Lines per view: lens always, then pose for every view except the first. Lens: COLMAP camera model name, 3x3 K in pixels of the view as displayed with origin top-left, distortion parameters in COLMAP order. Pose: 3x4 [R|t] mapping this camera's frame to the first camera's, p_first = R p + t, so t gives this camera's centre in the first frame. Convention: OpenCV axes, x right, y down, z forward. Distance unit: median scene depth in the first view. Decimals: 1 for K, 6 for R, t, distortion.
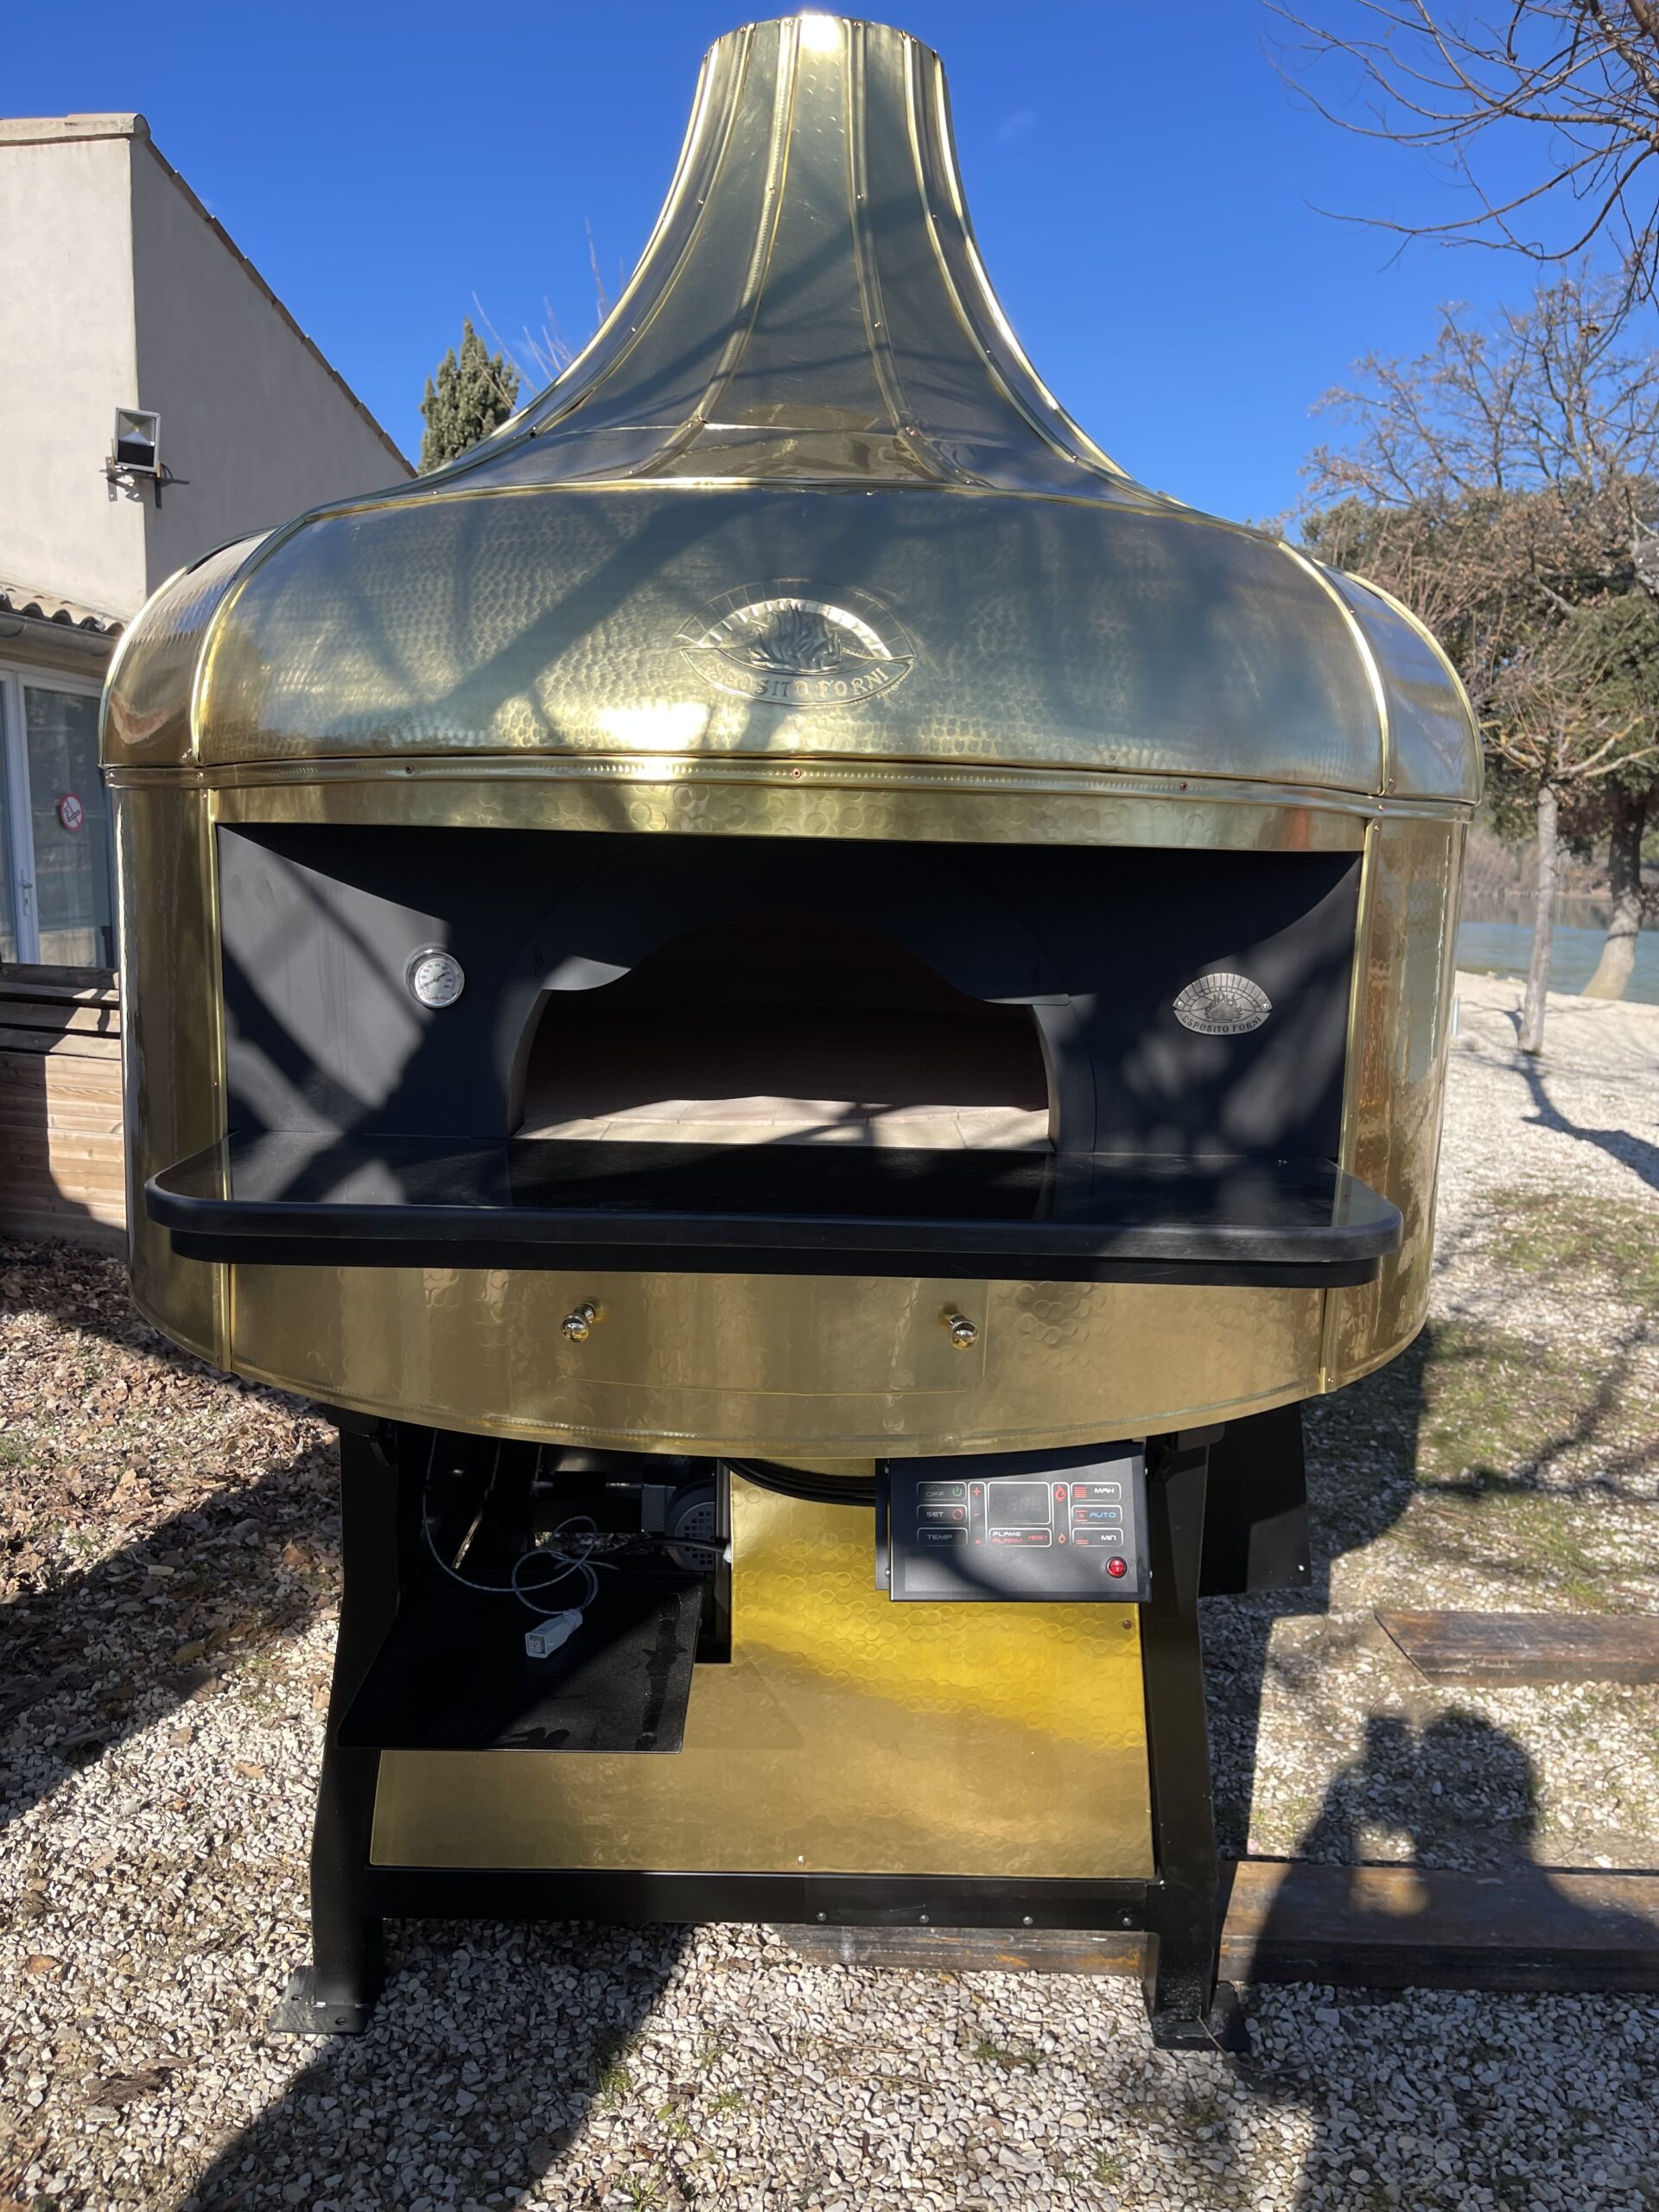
lens RADIAL K [[1678.5, 0, 831.5], [0, 1678.5, 1110.3], [0, 0, 1]] dist [0.043327, -0.056982]
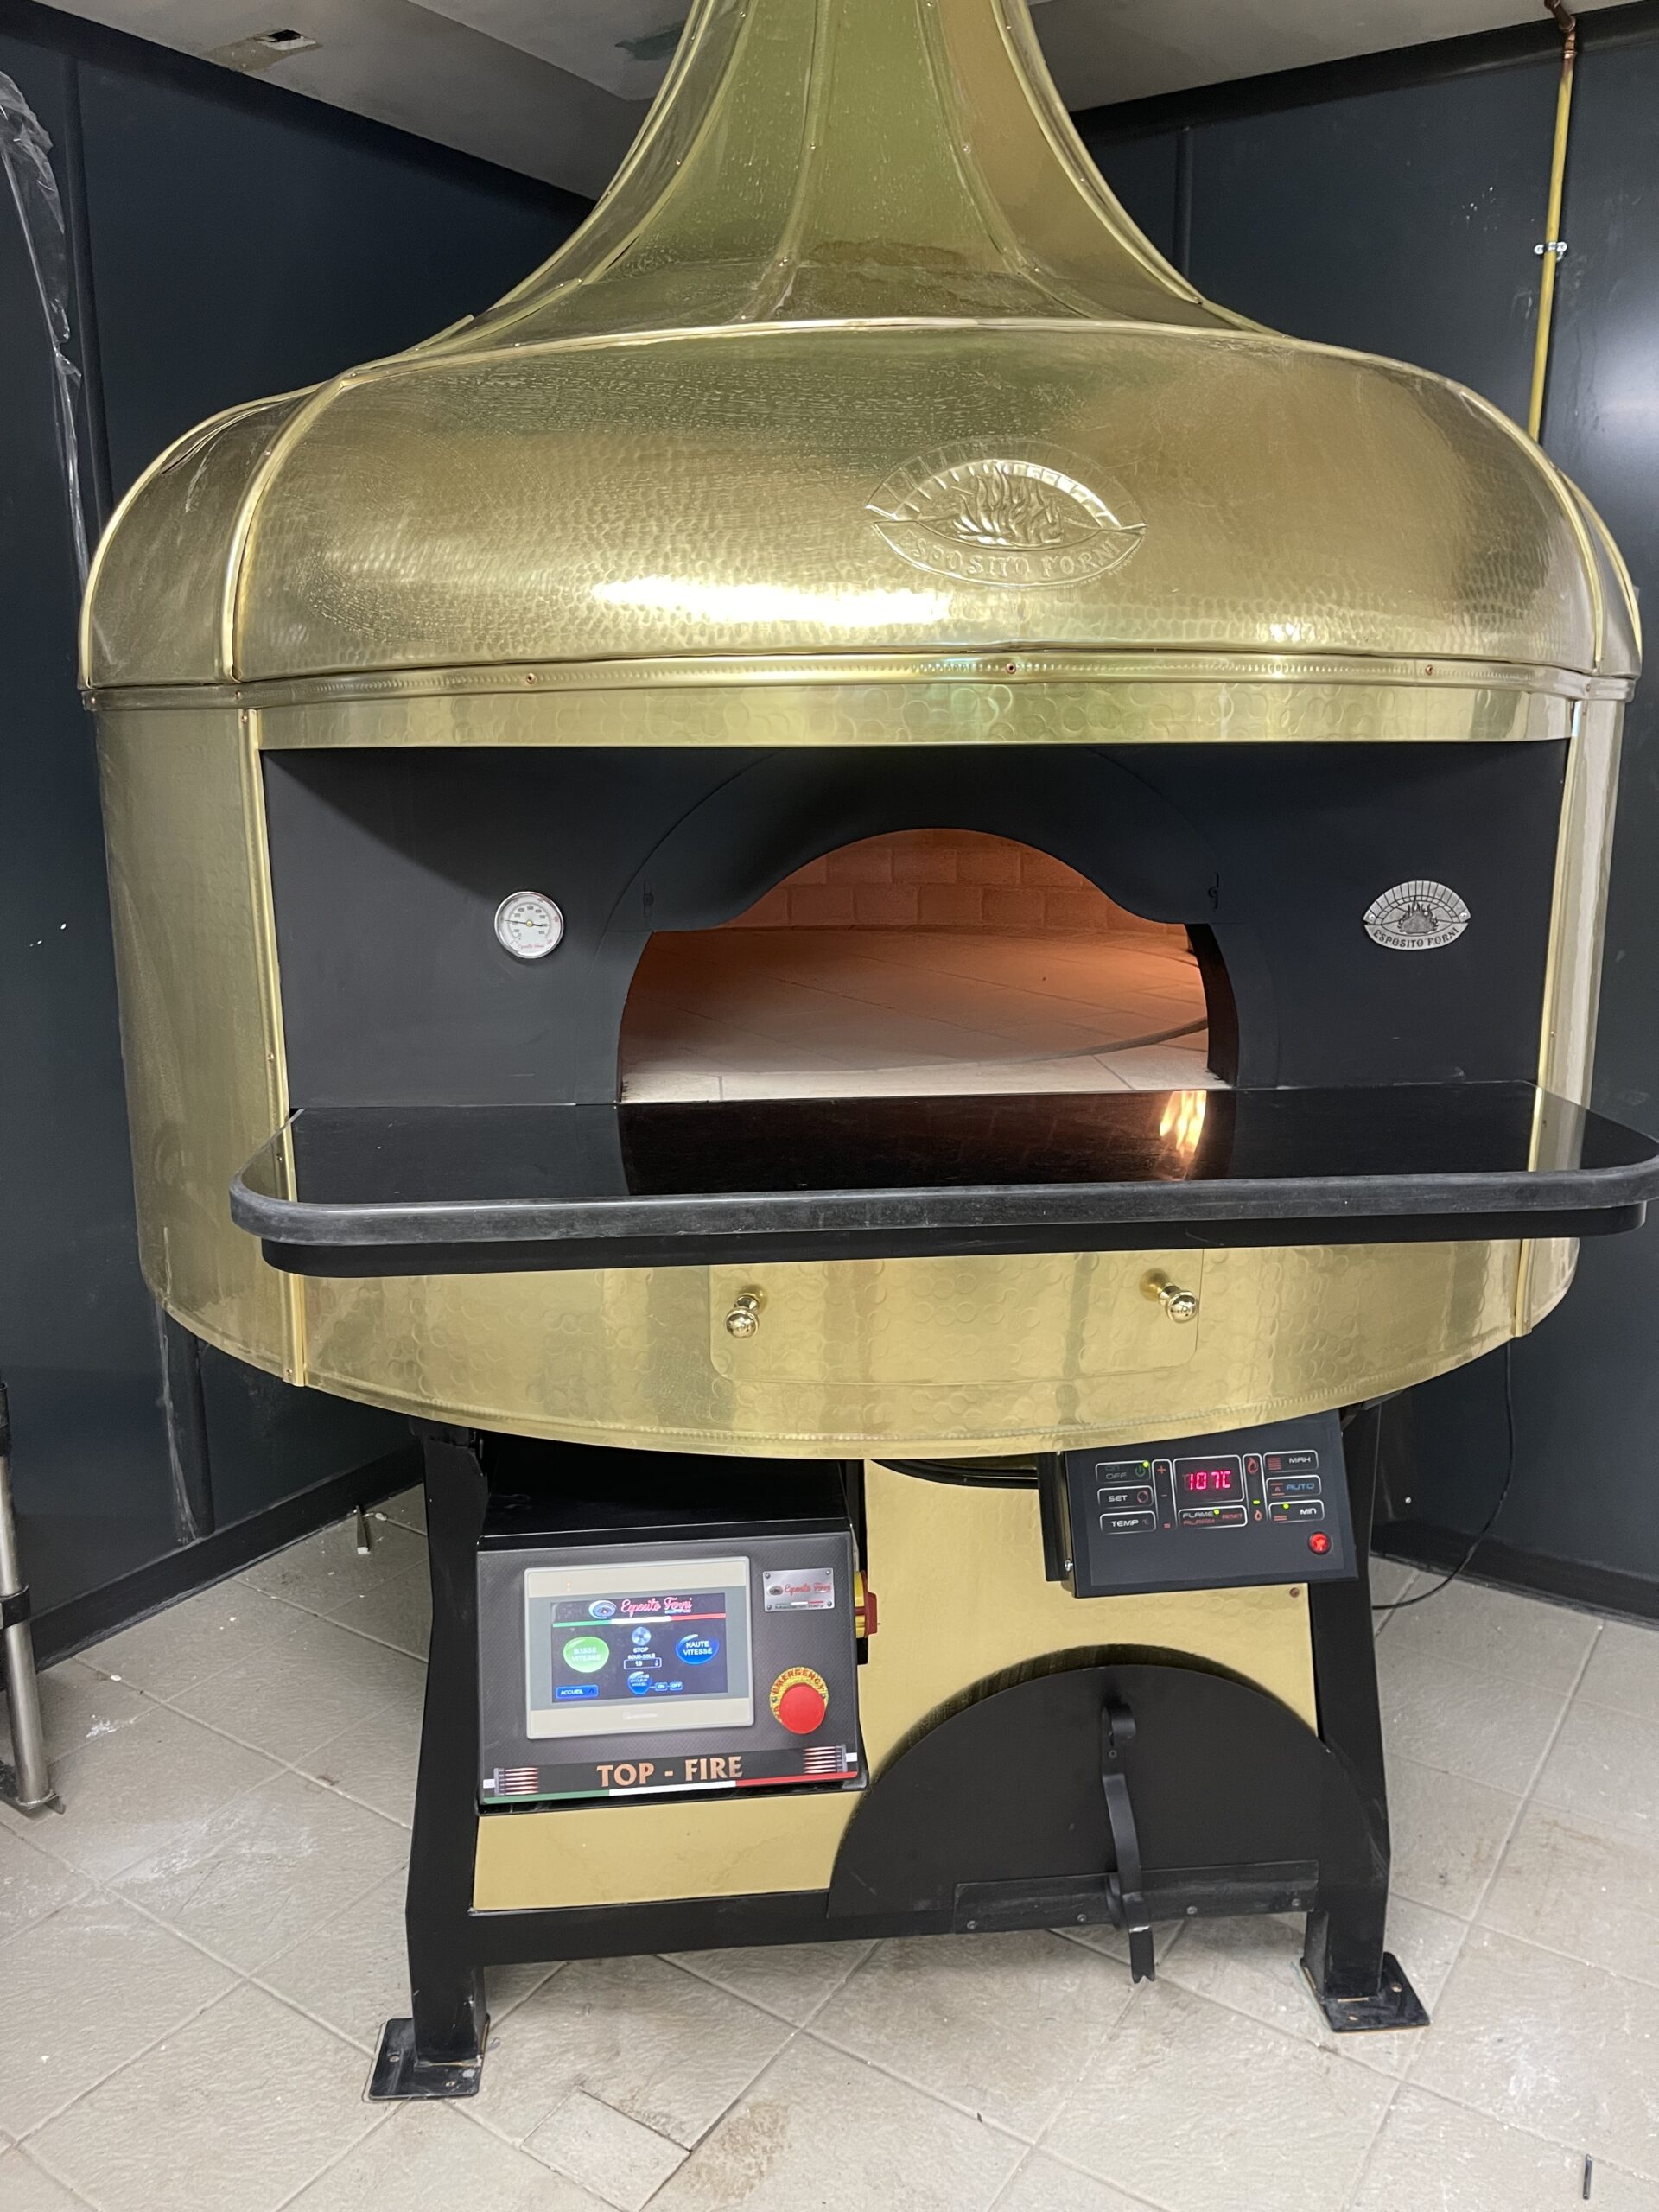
lens RADIAL K [[1678.5, 0, 823.2], [0, 1678.5, 1107.8], [0, 0, 1]] dist [0.043327, -0.056982]
pose [[0.995166, -0.051765, 0.083460, -0.177977], [0.047171, 0.997310, 0.056112, -0.029592], [-0.086140, -0.051904, 0.994930, 0.141189]]
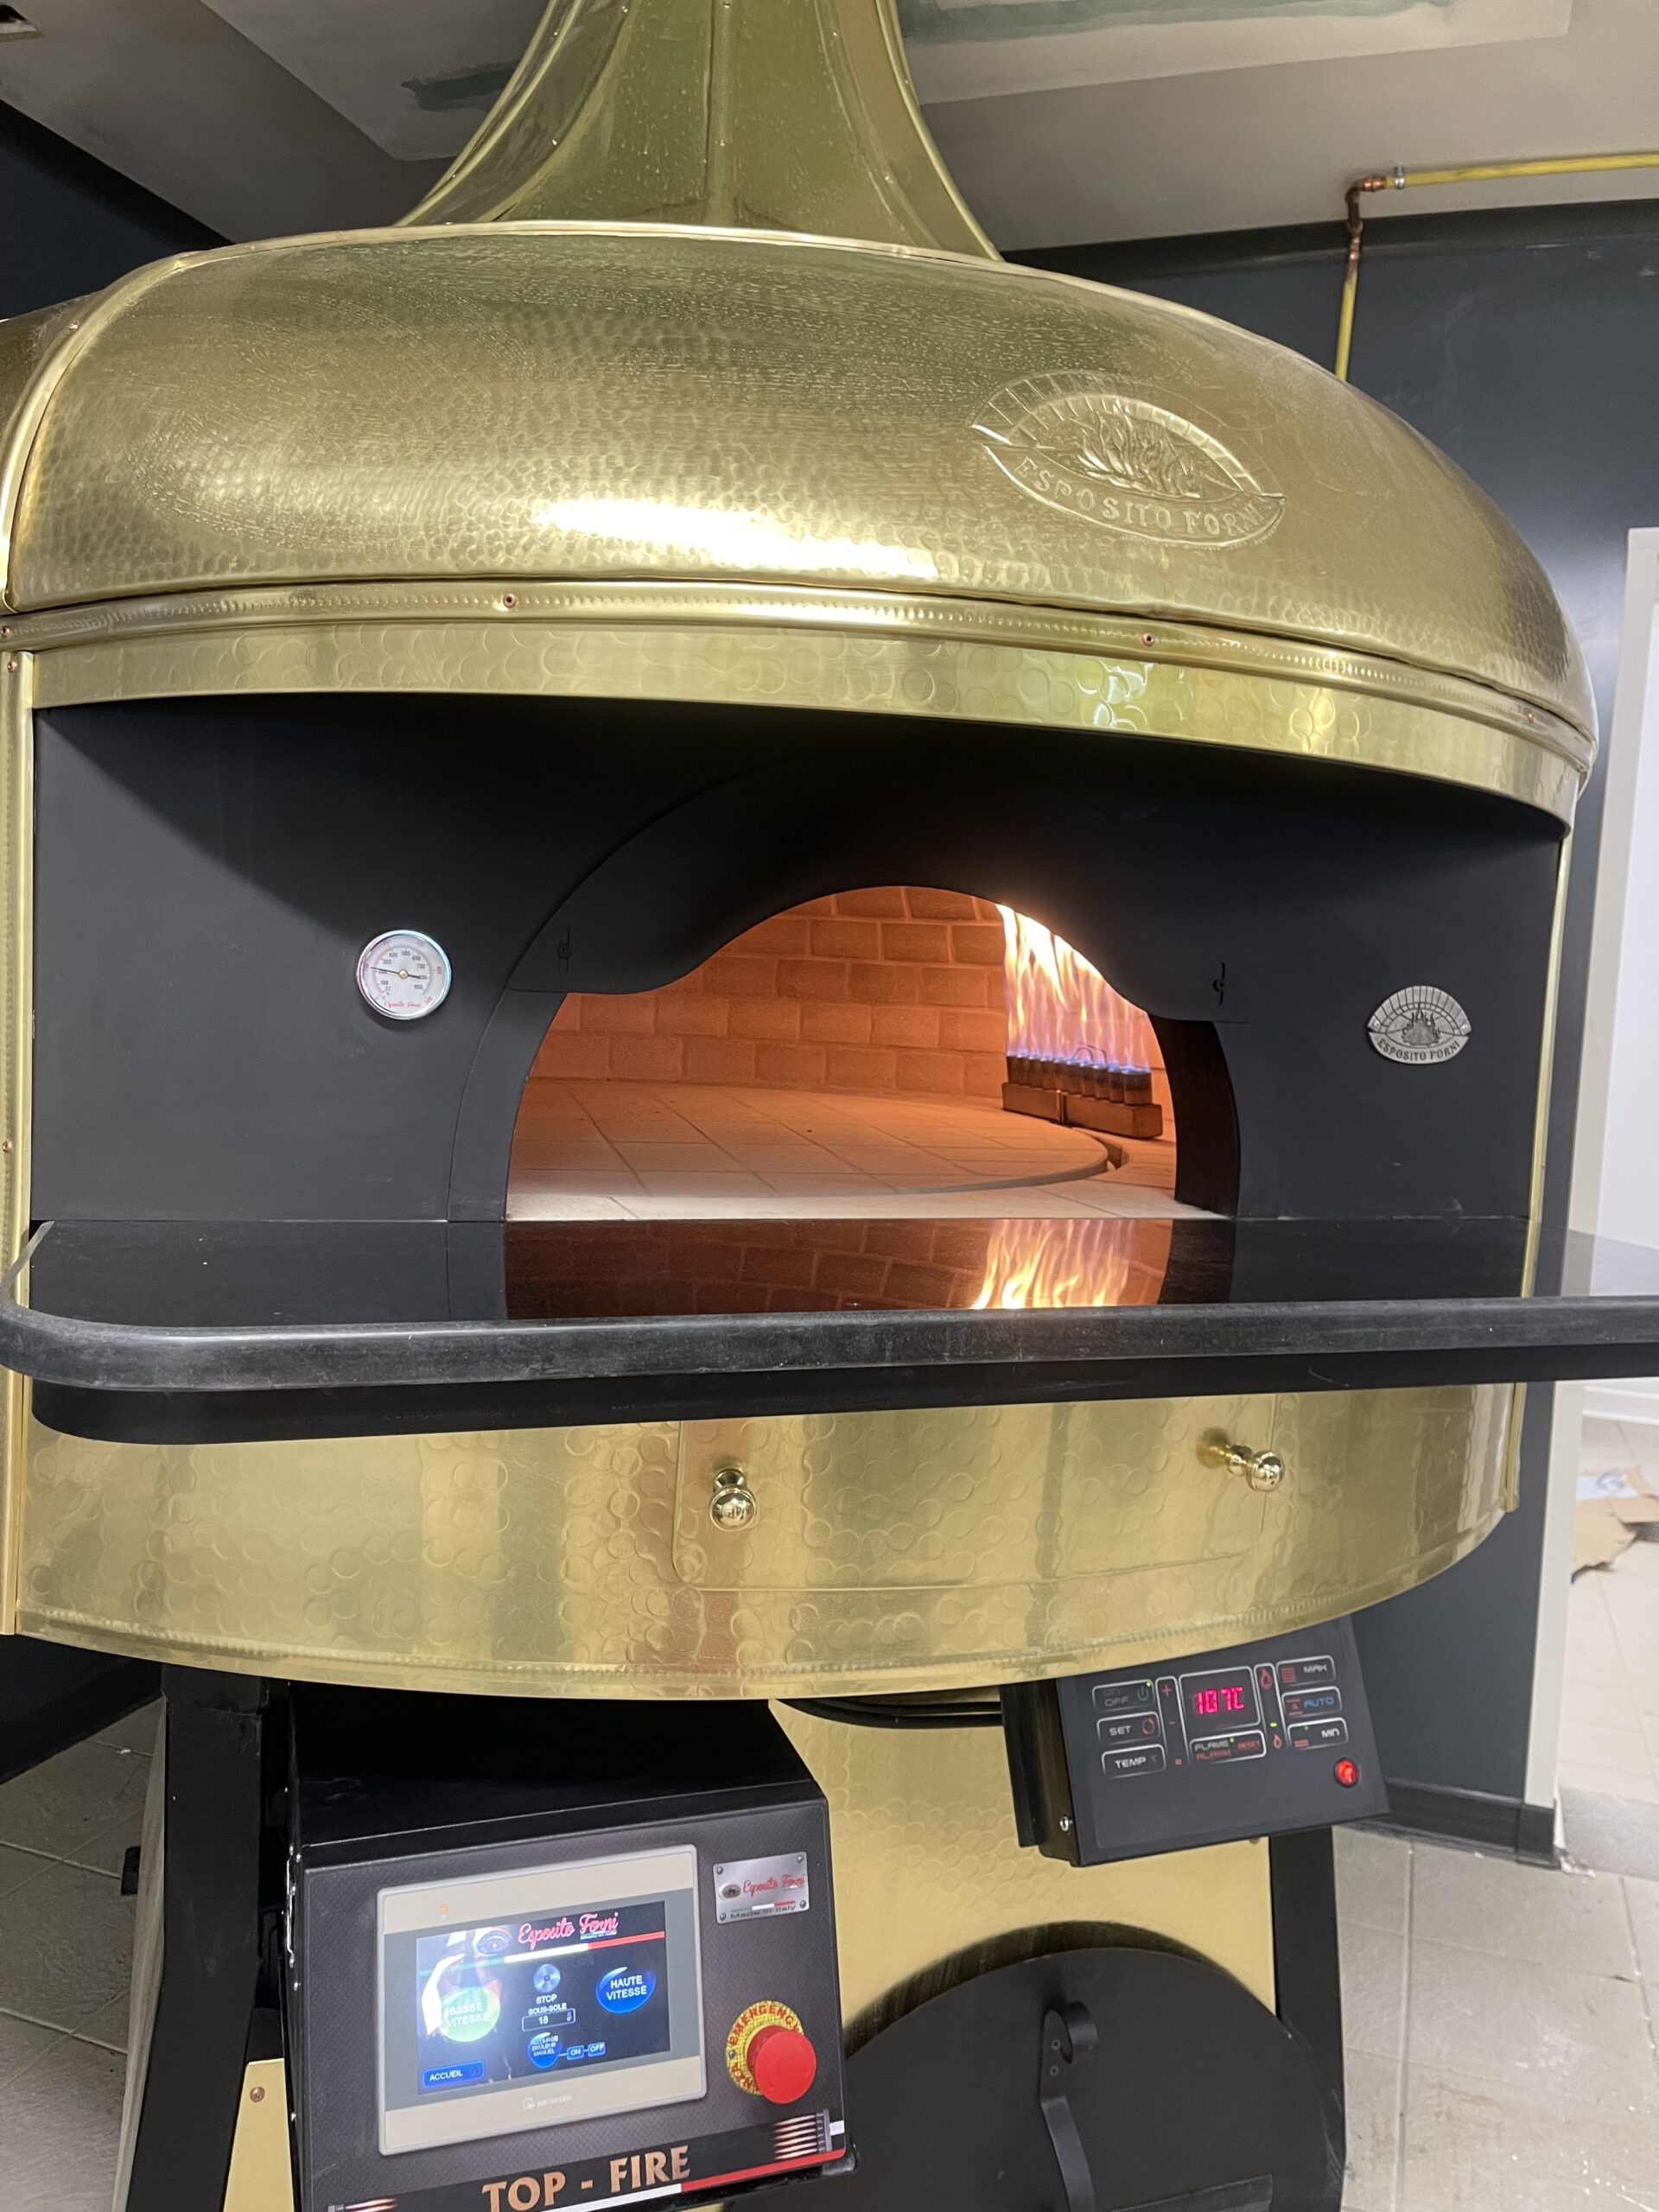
lens RADIAL K [[1678.5, 0, 827.1], [0, 1678.5, 1103.2], [0, 0, 1]] dist [0.043327, -0.056982]
pose [[0.939411, -0.006180, 0.342737, -0.334355], [0.033469, 0.996714, -0.073763, 0.024764], [-0.341155, 0.080764, 0.936531, 0.385775]]
